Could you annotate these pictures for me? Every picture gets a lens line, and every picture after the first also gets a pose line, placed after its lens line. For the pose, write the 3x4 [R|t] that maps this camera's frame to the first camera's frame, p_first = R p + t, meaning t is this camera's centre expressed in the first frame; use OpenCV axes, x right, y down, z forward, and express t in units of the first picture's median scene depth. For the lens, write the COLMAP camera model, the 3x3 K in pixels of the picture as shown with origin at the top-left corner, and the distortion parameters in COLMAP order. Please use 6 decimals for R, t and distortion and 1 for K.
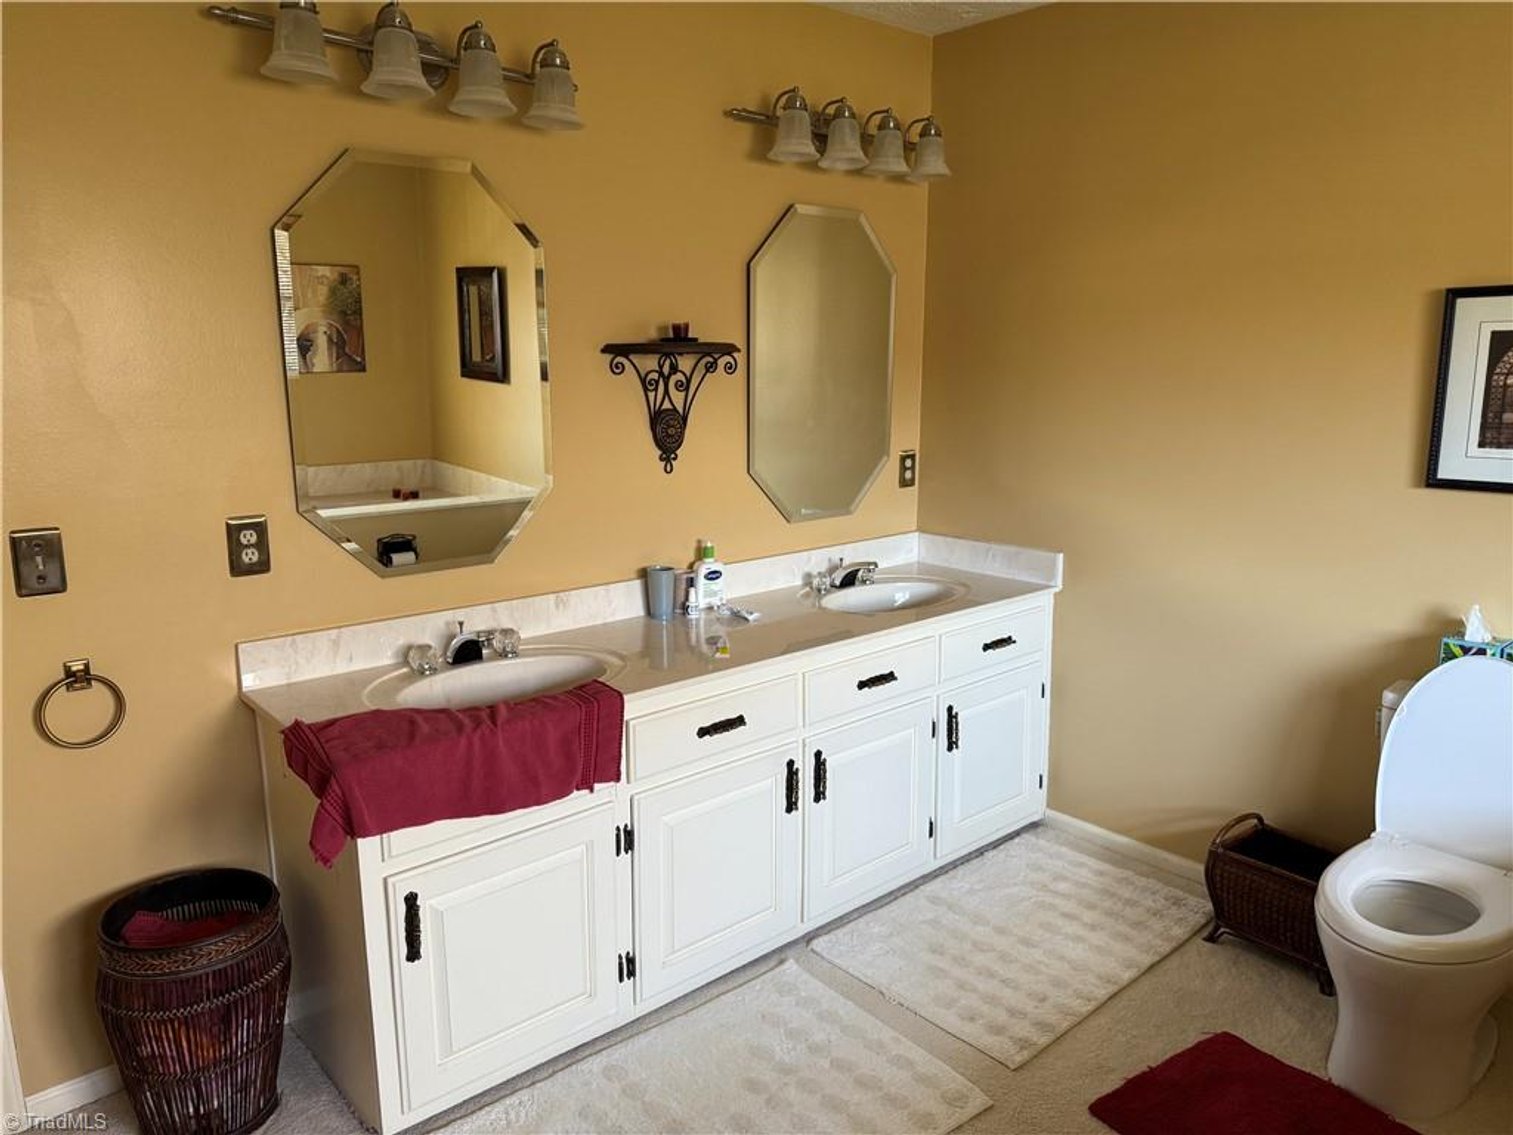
lens RADIAL K [[1061.4, 0, 758.6], [0, 1061.4, 564.4], [0, 0, 1]] dist [0.046334, -0.053635]
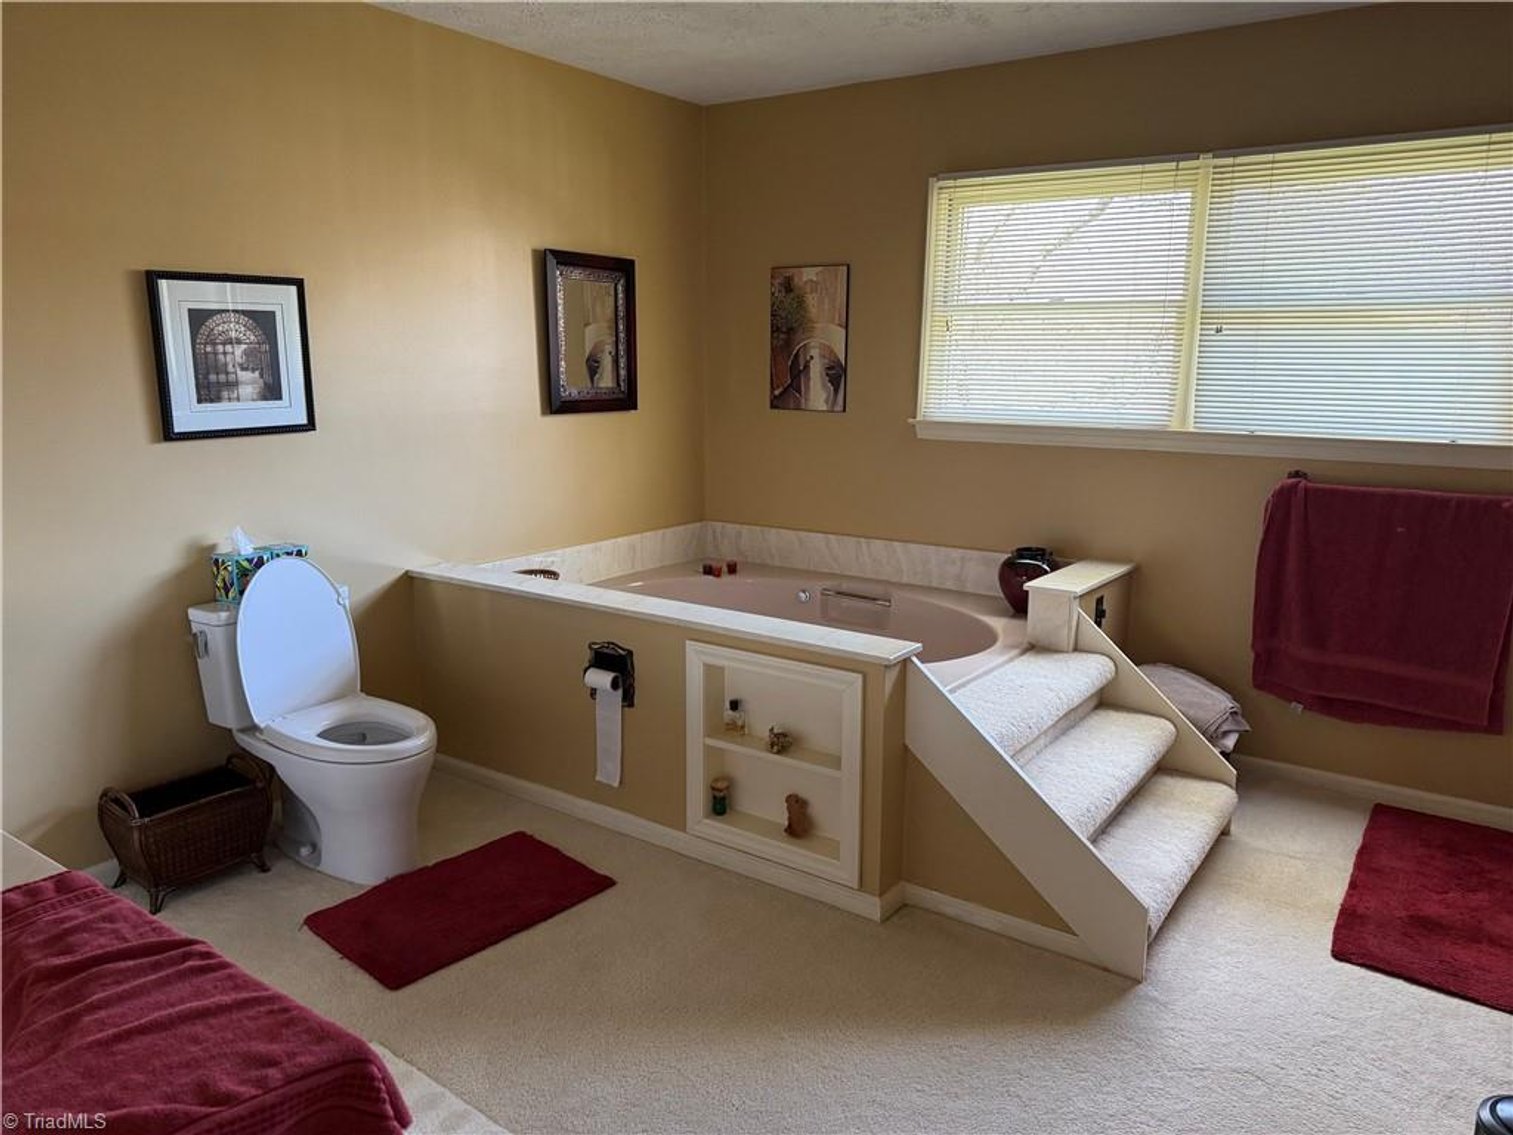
lens RADIAL K [[1061.4, 0, 756.0], [0, 1061.4, 567.9], [0, 0, 1]] dist [0.046334, -0.053635]
pose [[-0.212673, -0.191873, 0.958100, -0.678119], [0.187560, 0.954281, 0.232742, -0.094779], [-0.958953, 0.229199, -0.166962, 0.633560]]
